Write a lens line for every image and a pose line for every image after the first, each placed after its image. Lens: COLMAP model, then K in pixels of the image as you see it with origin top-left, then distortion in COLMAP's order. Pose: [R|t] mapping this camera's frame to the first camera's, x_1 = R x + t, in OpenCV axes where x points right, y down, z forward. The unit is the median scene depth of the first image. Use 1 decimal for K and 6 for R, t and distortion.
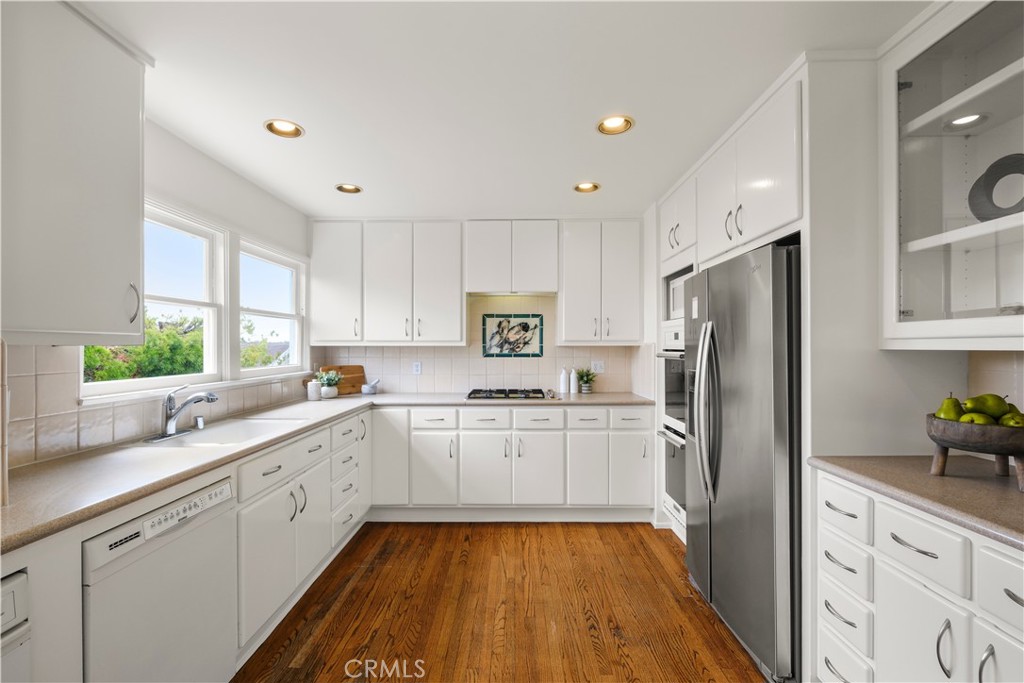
lens RADIAL K [[450.4, 0, 510.5], [0, 450.4, 347.4], [0, 0, 1]] dist [-0.004242, 0.000717]
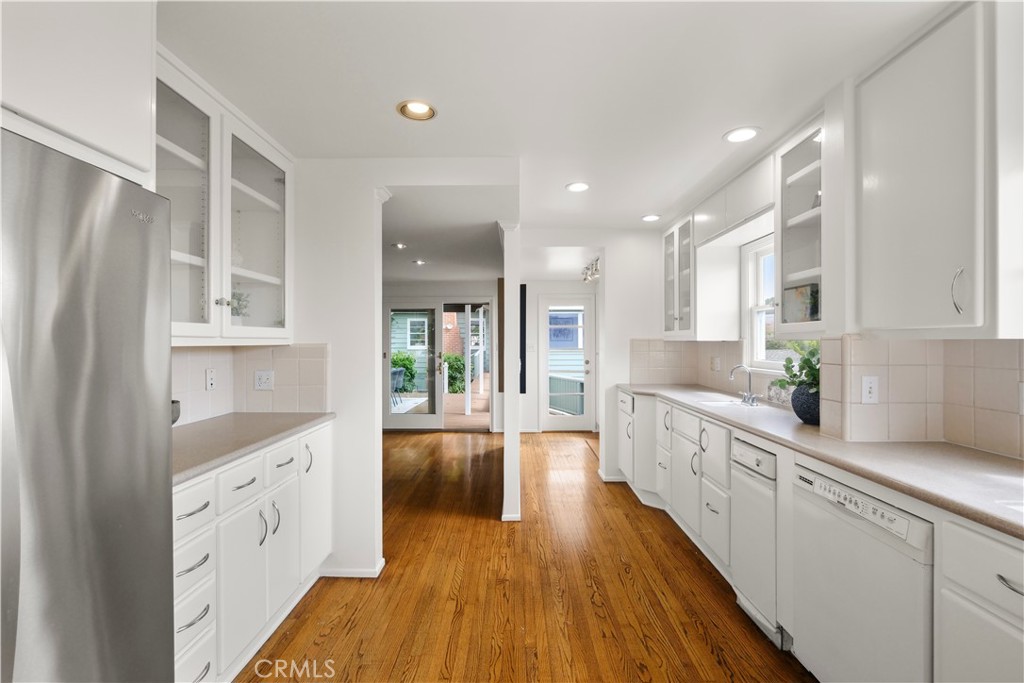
lens RADIAL K [[450.4, 0, 516.6], [0, 450.4, 343.6], [0, 0, 1]] dist [-0.004242, 0.000717]
pose [[-0.999932, 0.003702, -0.011033, 0.025436], [0.003665, 0.999988, 0.003318, -0.001074], [0.011045, 0.003277, -0.999934, 1.129857]]
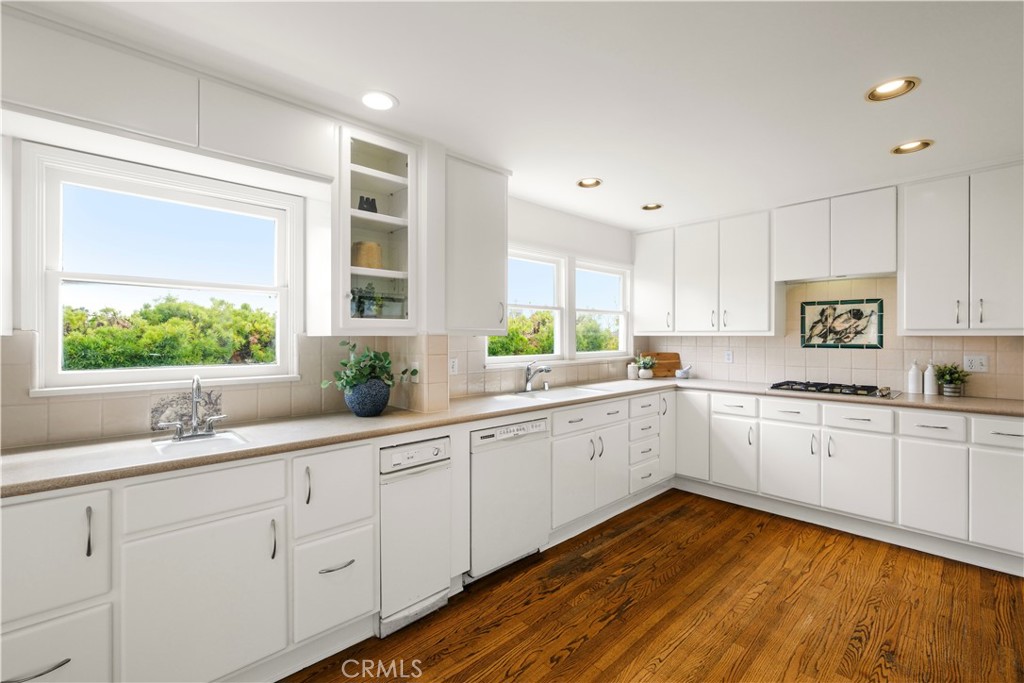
lens RADIAL K [[450.4, 0, 515.8], [0, 450.4, 334.7], [0, 0, 1]] dist [-0.004242, 0.000717]
pose [[0.698979, -0.001829, -0.715140, 0.292289], [-0.001545, 0.999991, -0.004067, -0.001363], [0.715140, 0.003947, 0.698970, -0.129329]]
